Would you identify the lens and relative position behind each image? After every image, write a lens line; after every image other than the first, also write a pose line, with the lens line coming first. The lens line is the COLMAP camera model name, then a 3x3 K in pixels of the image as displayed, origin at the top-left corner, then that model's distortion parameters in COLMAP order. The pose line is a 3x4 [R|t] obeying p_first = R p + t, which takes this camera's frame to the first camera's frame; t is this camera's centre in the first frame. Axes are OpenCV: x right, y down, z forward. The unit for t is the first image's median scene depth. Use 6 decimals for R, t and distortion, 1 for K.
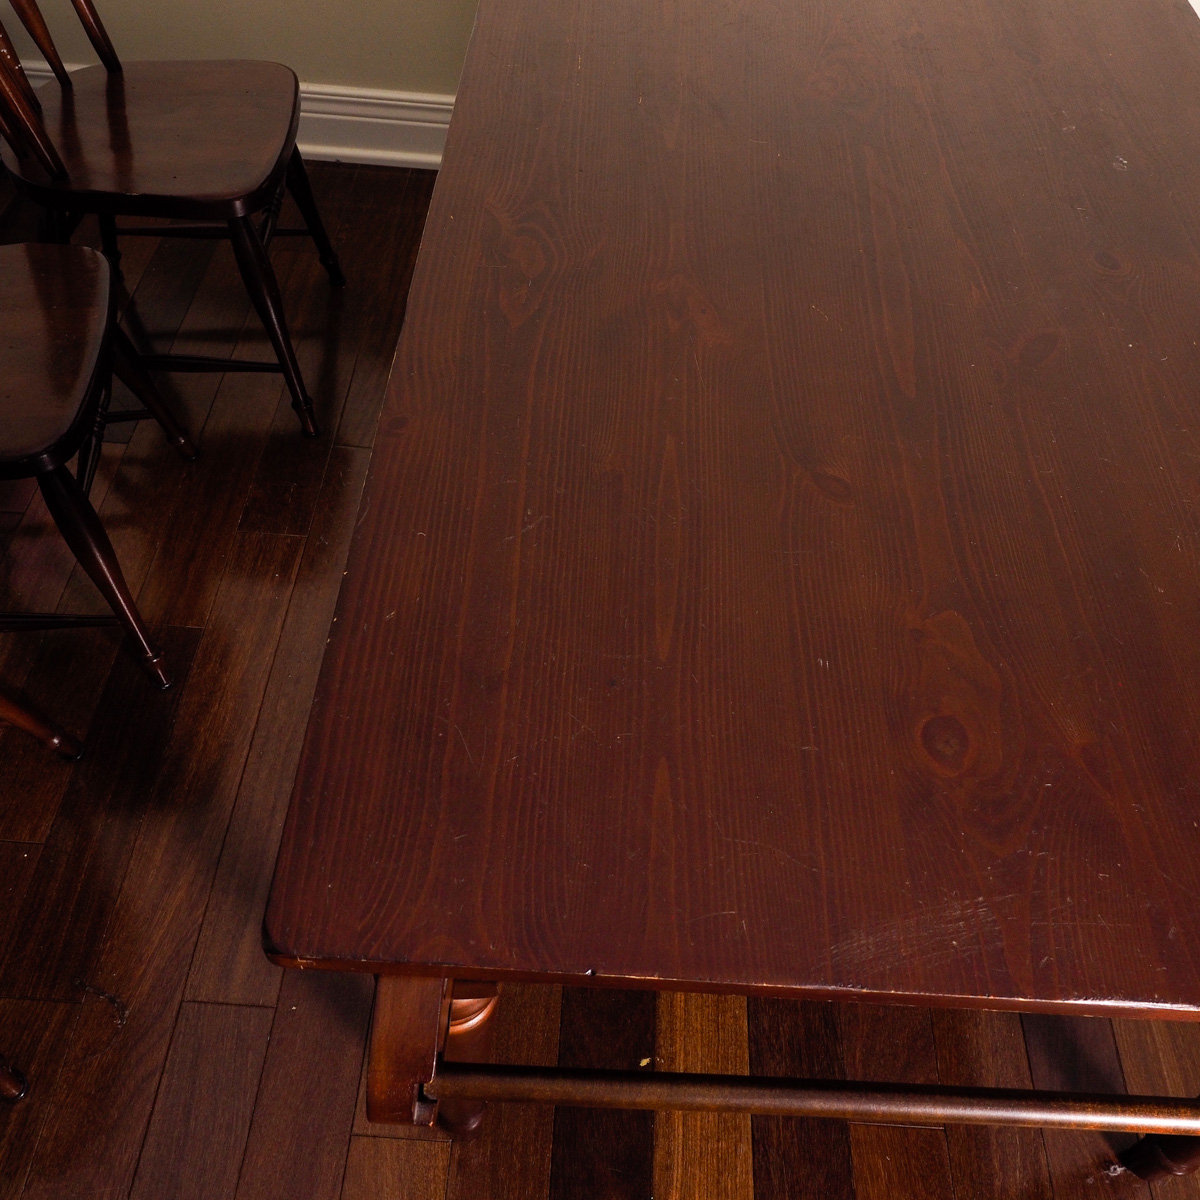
lens RADIAL K [[1128.7, 0, 567.7], [0, 1128.7, 599.6], [0, 0, 1]] dist [-0.002836, 0.000000]
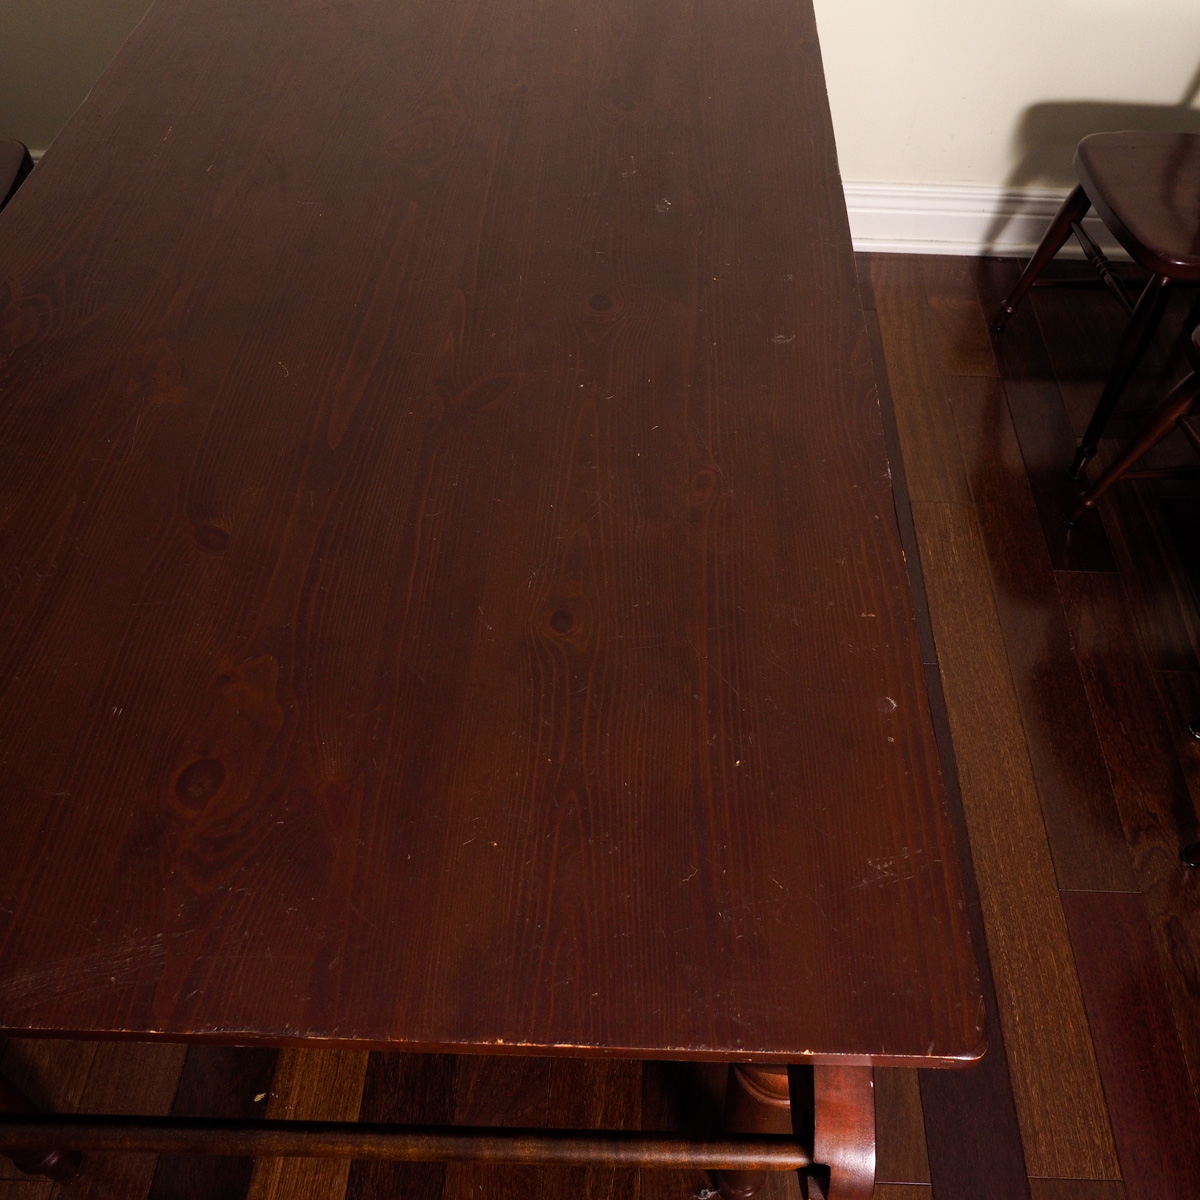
lens RADIAL K [[1128.7, 0, 607.1], [0, 1128.7, 609.3], [0, 0, 1]] dist [-0.002836, 0.000000]
pose [[0.998779, -0.038036, -0.031517, 0.449147], [0.037423, 0.999103, -0.019824, -0.000478], [0.032242, 0.018621, 0.999307, -0.021213]]
